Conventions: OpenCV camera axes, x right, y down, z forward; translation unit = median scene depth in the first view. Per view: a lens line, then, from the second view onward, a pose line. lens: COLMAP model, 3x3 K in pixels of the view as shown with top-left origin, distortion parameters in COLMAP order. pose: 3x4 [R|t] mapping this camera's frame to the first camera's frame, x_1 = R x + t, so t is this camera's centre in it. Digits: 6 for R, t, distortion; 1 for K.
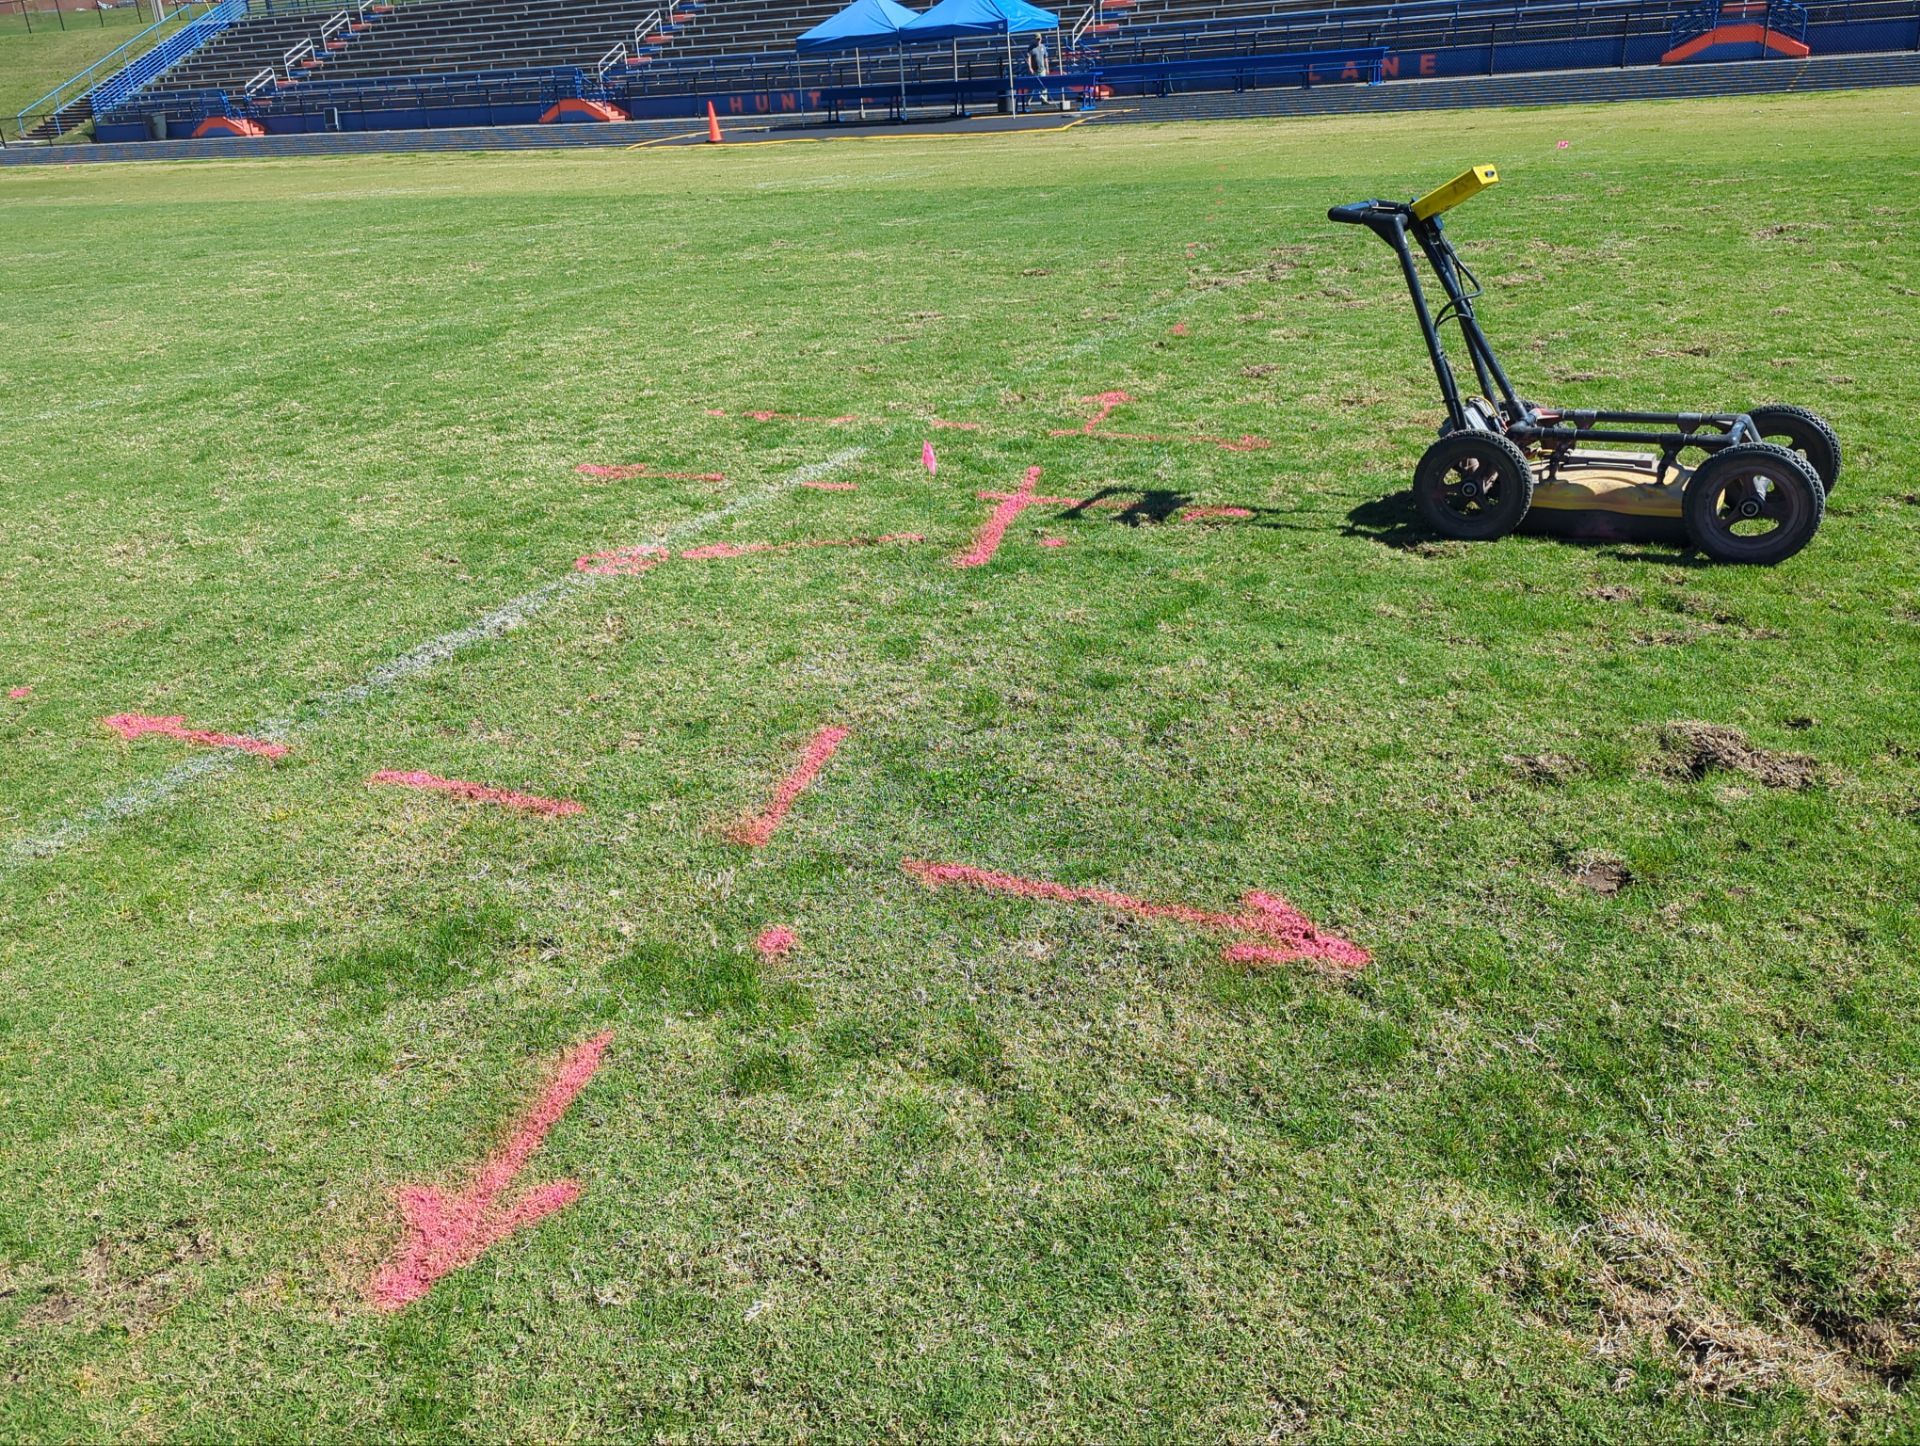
lens RADIAL K [[1573.8, 0, 953.1], [0, 1573.8, 711.6], [0, 0, 1]] dist [0.057986, -0.049290]
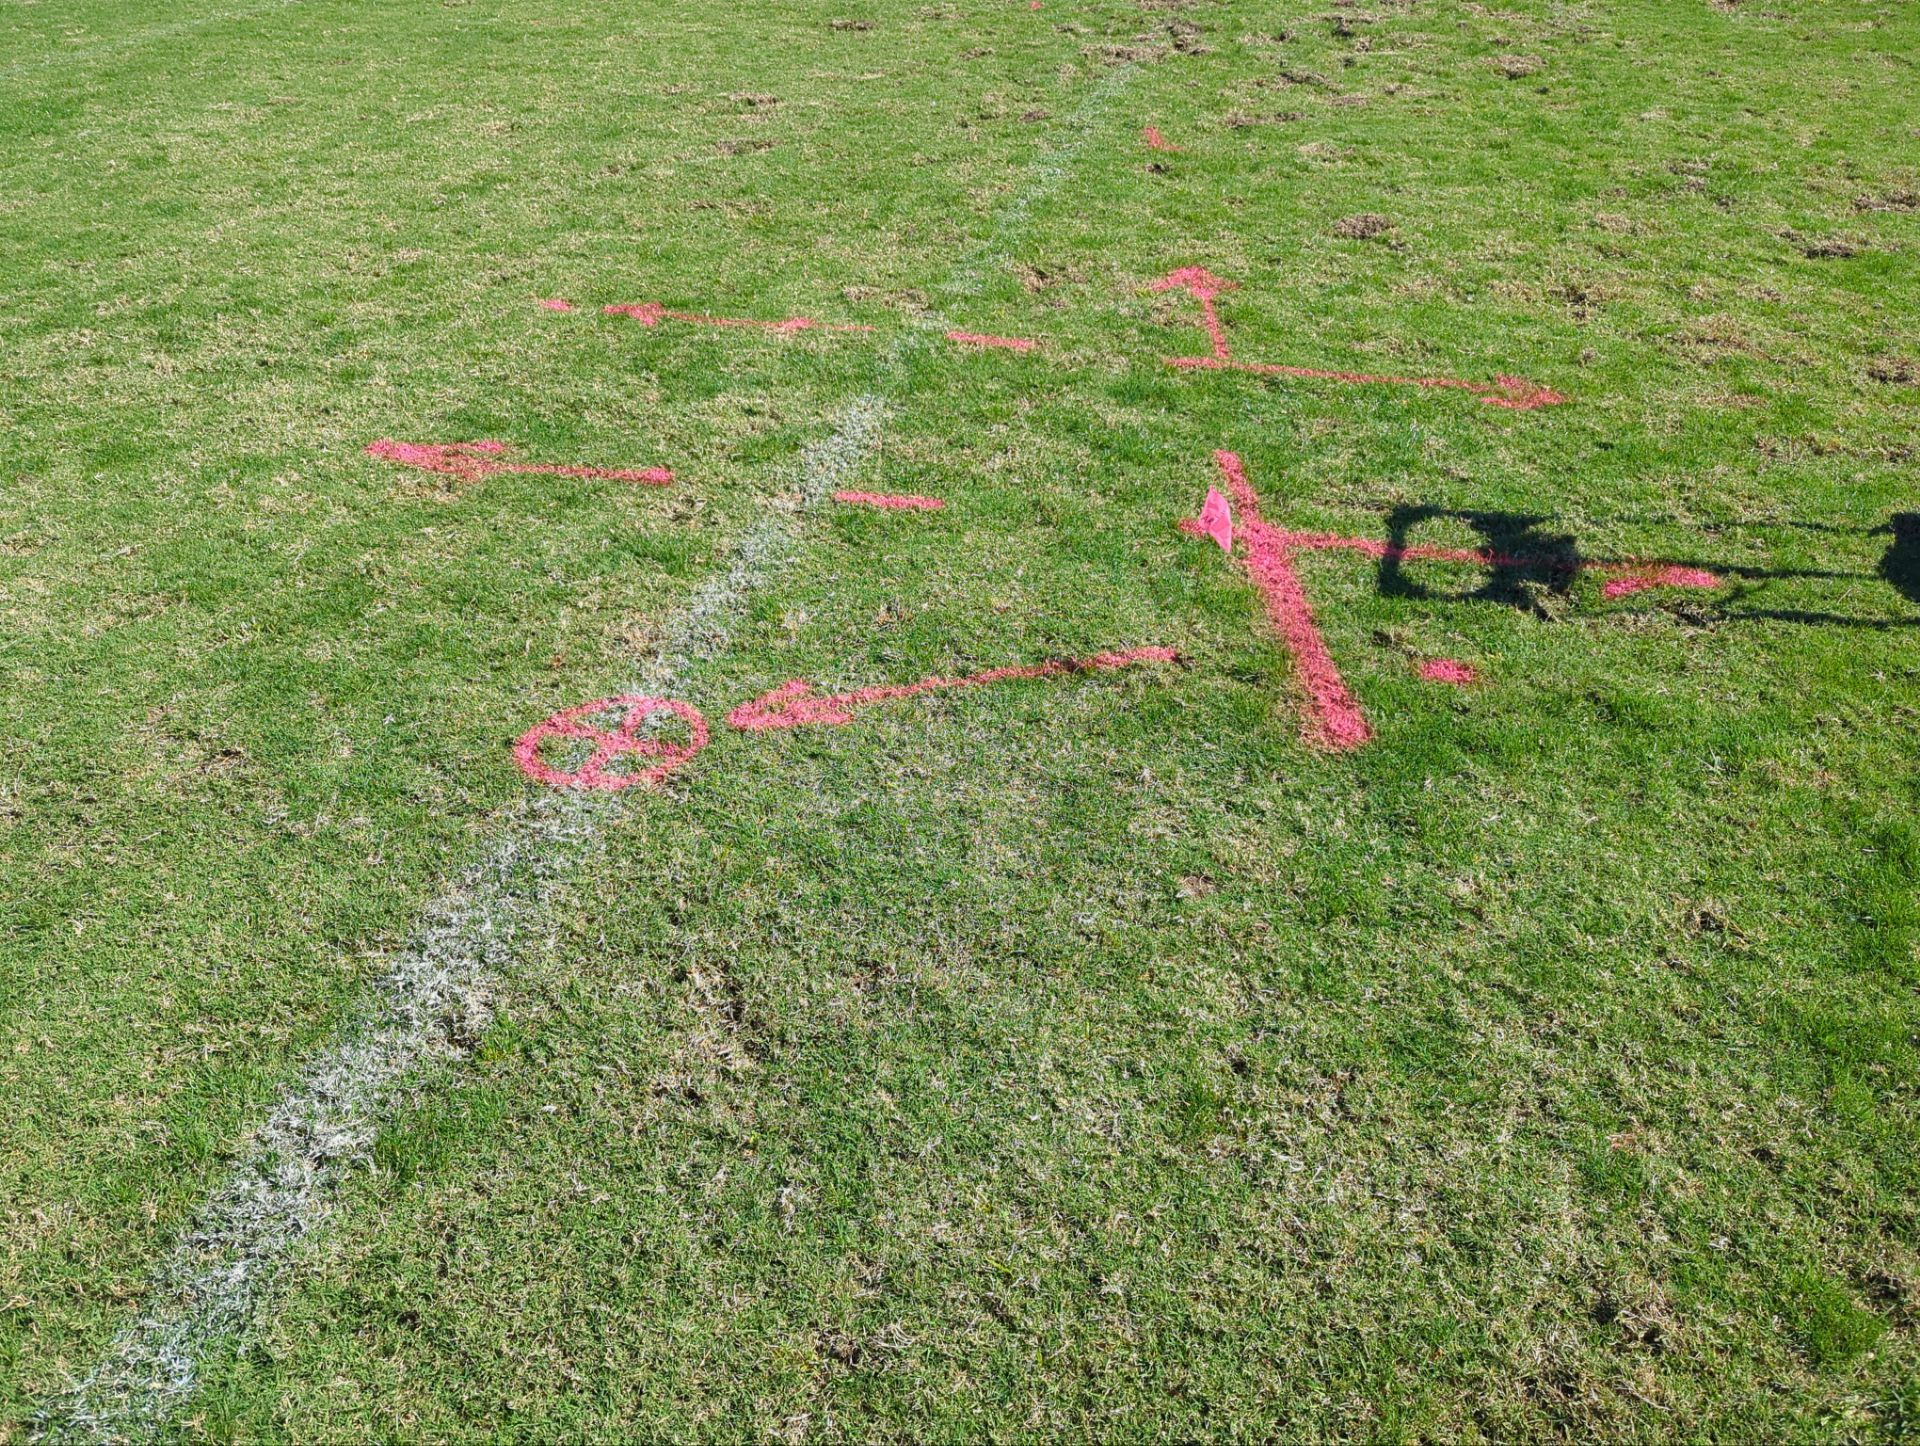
lens RADIAL K [[1573.8, 0, 953.1], [0, 1573.8, 711.6], [0, 0, 1]] dist [0.057986, -0.049290]
pose [[0.967777, -0.077522, 0.239580, -0.178090], [0.037156, 0.984980, 0.168624, -0.147066], [-0.249053, -0.154288, 0.956121, 0.398280]]
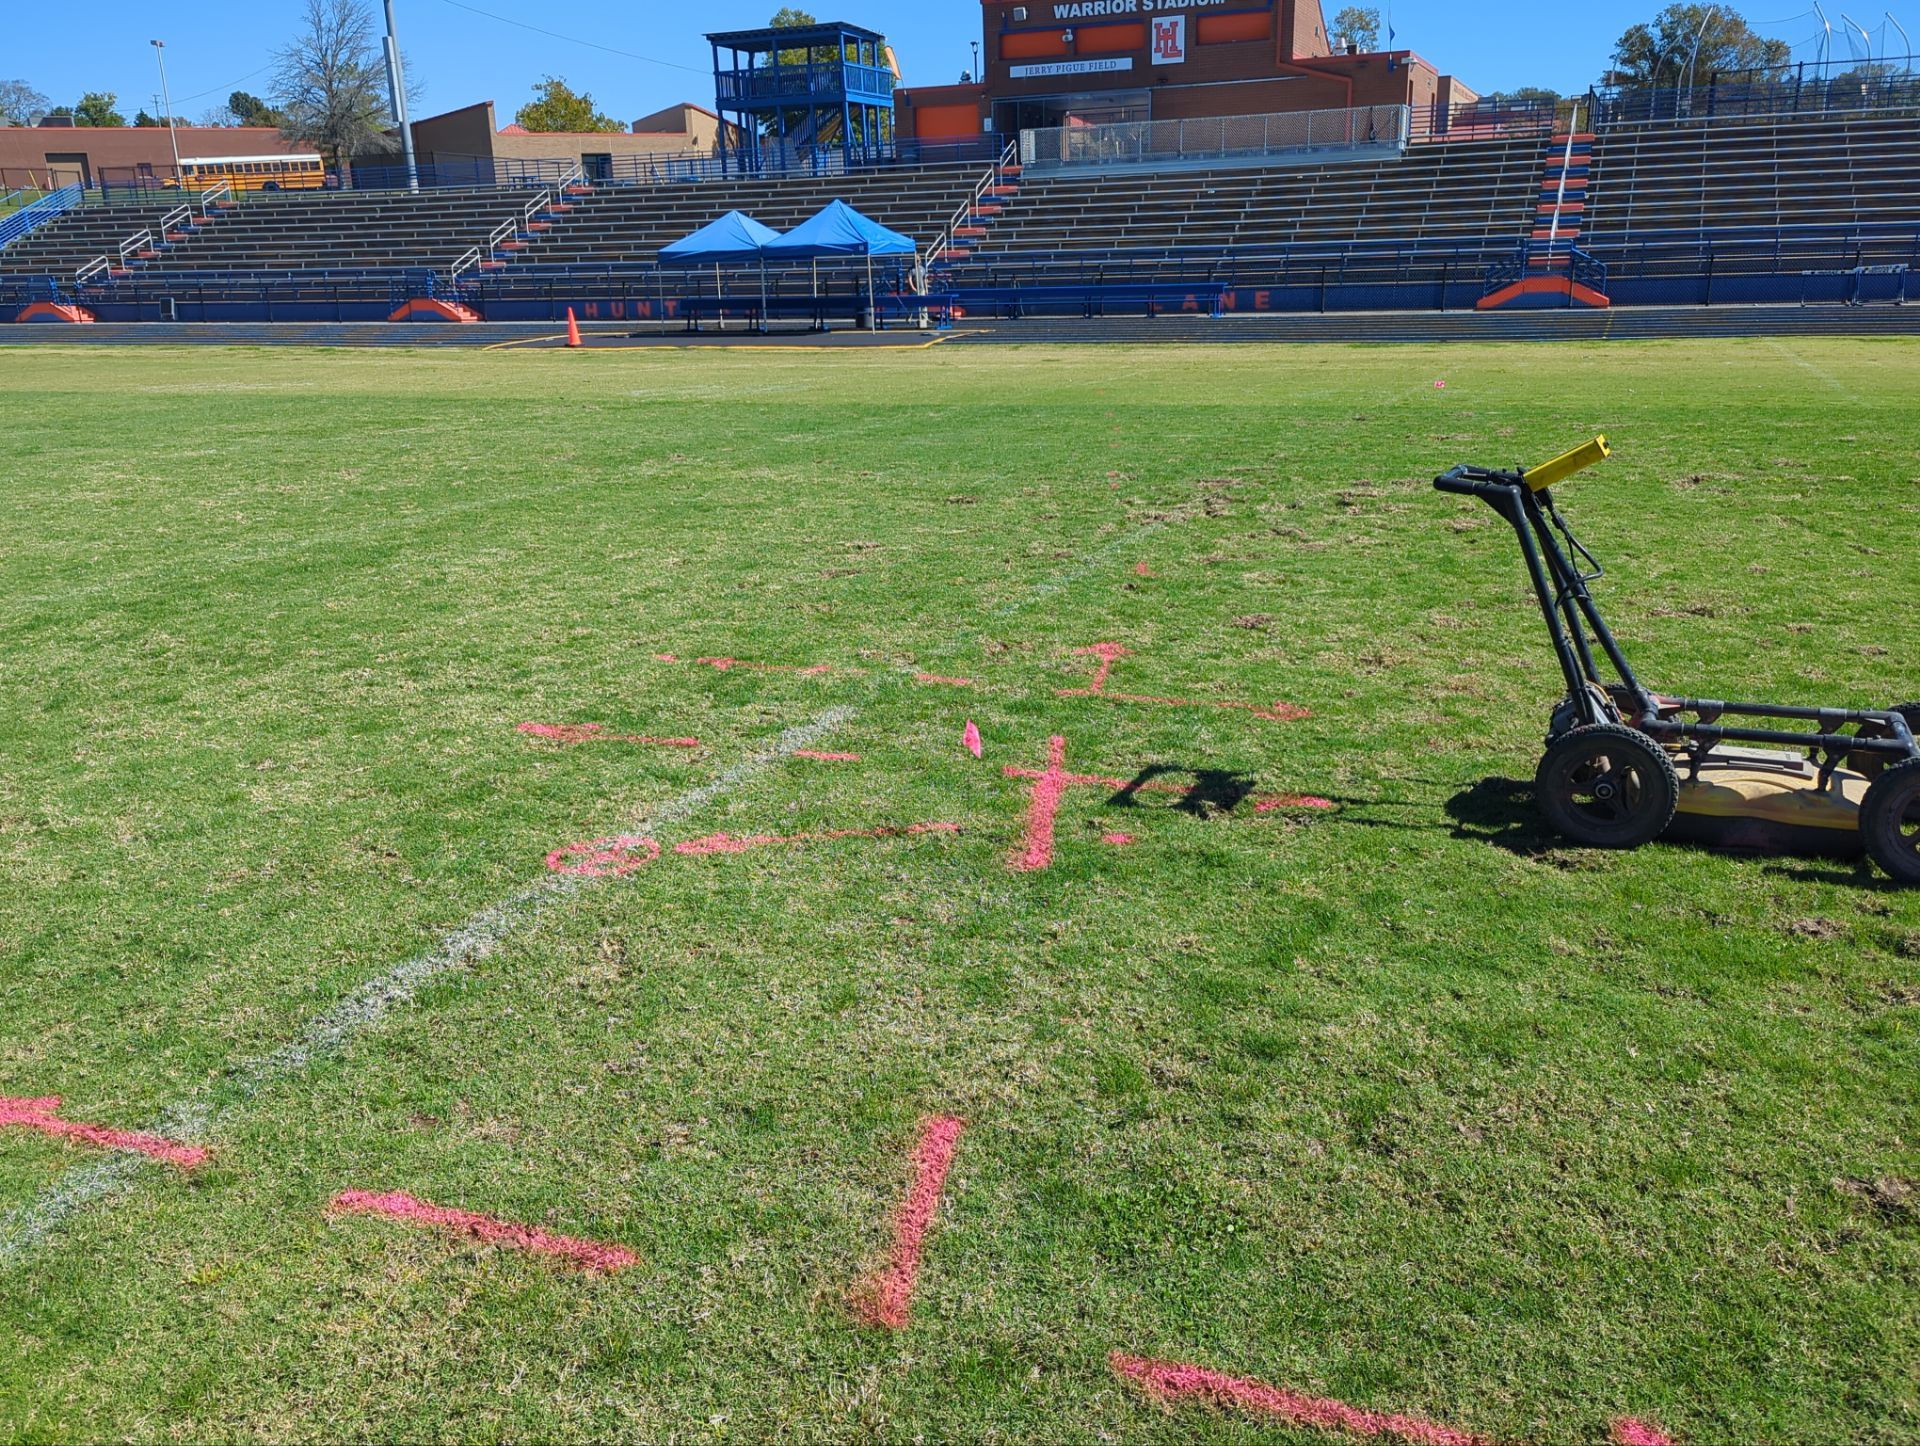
lens RADIAL K [[1573.8, 0, 953.1], [0, 1573.8, 711.6], [0, 0, 1]] dist [0.057986, -0.049290]
pose [[0.994541, 0.010234, 0.103845, -0.089641], [0.002475, 0.992586, -0.121518, -0.055339], [-0.104319, 0.121111, 0.987142, 0.115391]]
